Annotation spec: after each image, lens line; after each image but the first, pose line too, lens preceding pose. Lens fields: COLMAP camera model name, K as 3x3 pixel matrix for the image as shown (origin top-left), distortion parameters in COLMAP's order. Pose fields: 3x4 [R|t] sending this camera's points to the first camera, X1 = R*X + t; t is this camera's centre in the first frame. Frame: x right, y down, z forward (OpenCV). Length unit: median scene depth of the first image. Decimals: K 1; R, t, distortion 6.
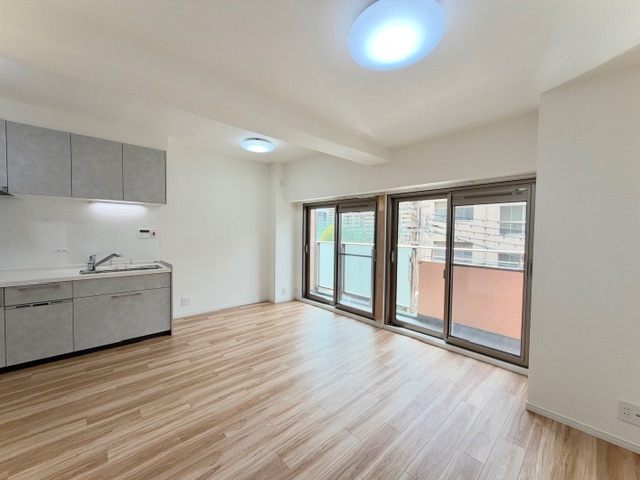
lens RADIAL K [[255.3, 0, 316.7], [0, 255.3, 236.3], [0, 0, 1]] dist [0.001637, 0.000001]
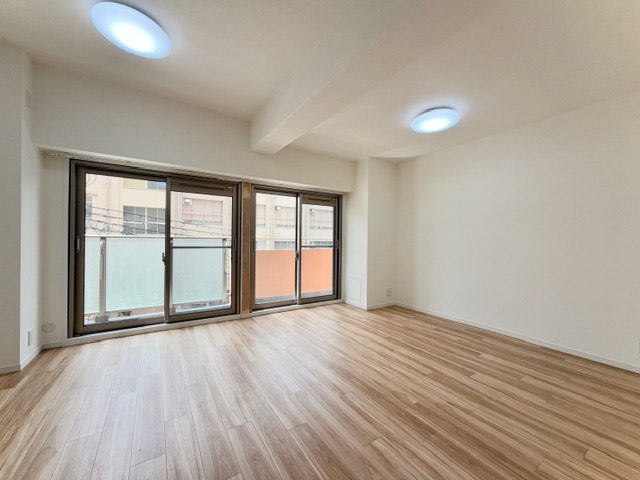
lens RADIAL K [[255.3, 0, 319.0], [0, 255.3, 236.5], [0, 0, 1]] dist [0.001637, 0.000001]
pose [[0.159010, 0.002236, 0.987274, -0.910696], [0.005554, 0.999980, -0.003159, 0.071262], [-0.987261, 0.005986, 0.158995, 0.773152]]
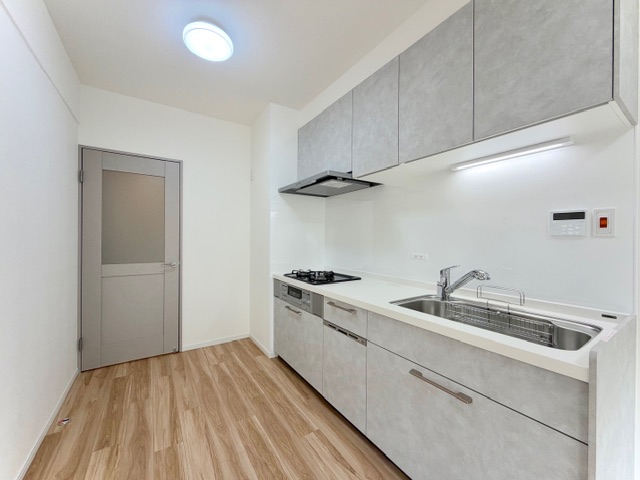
lens RADIAL K [[255.3, 0, 317.9], [0, 255.3, 239.8], [0, 0, 1]] dist [0.001637, 0.000001]
pose [[-0.160972, -0.006887, -0.986935, -0.383707], [-0.020438, 0.999784, -0.003644, 0.026821], [0.986747, 0.019584, -0.161078, 0.985039]]
